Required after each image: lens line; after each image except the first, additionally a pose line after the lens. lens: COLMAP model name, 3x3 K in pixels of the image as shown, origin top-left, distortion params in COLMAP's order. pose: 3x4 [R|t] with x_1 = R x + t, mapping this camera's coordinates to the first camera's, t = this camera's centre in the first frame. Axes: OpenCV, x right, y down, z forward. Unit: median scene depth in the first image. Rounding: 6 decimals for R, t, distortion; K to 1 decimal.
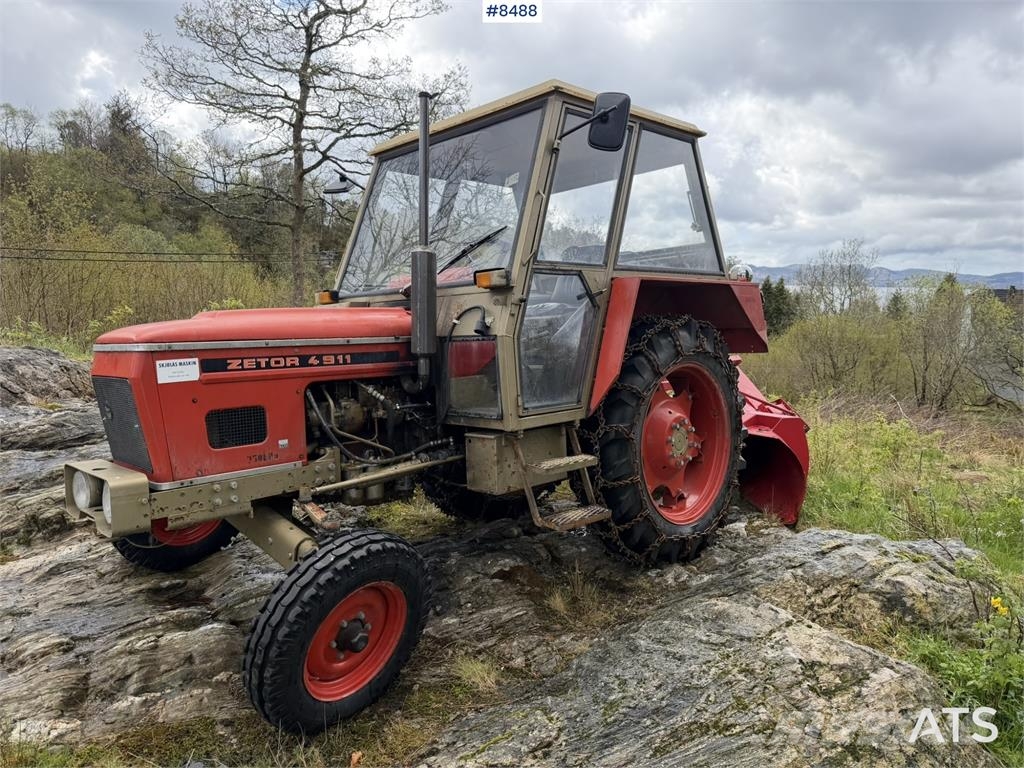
lens RADIAL K [[723.9, 0, 508.1], [0, 723.9, 387.4], [0, 0, 1]] dist [0.003937, -0.006095]
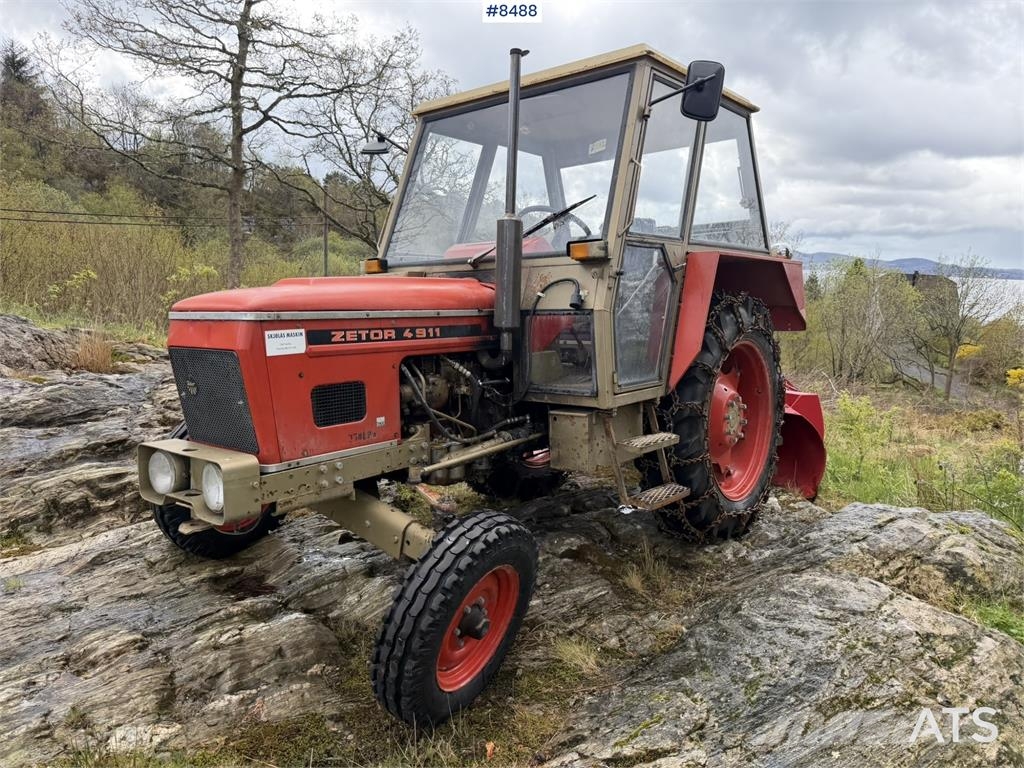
lens RADIAL K [[724.3, 0, 517.0], [0, 724.3, 388.6], [0, 0, 1]] dist [0.006875, -0.009025]
pose [[0.993406, 0.004798, 0.114545, -0.215823], [-0.008981, 0.999310, 0.036036, -0.000306], [-0.114294, -0.036827, 0.992764, 0.044664]]
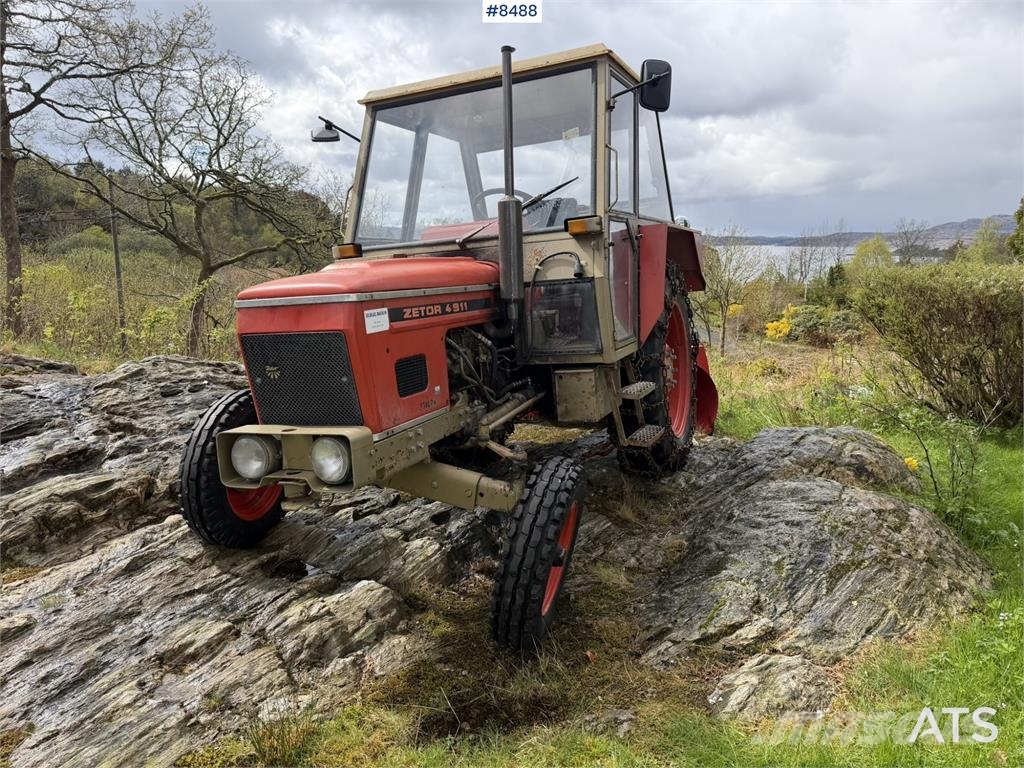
lens RADIAL K [[722.3, 0, 513.7], [0, 722.3, 378.8], [0, 0, 1]] dist [0.025315, -0.029971]
pose [[0.925249, -0.088728, 0.368837, -0.521557], [0.074296, 0.995817, 0.053181, 0.014110], [-0.372013, -0.021802, 0.927971, 0.013256]]
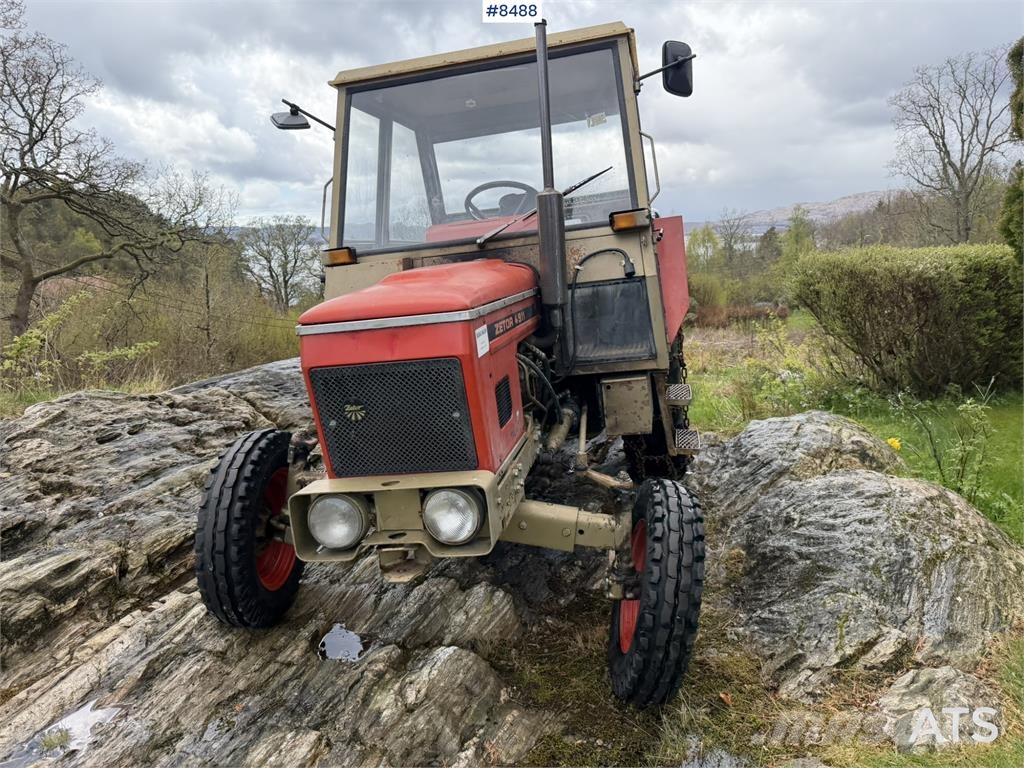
lens RADIAL K [[724.7, 0, 518.9], [0, 724.7, 378.4], [0, 0, 1]] dist [0.006046, -0.009467]
pose [[0.820002, -0.152183, 0.551758, -0.701066], [0.129492, 0.988336, 0.080151, -0.032954], [-0.557520, 0.005724, 0.830144, 0.242978]]
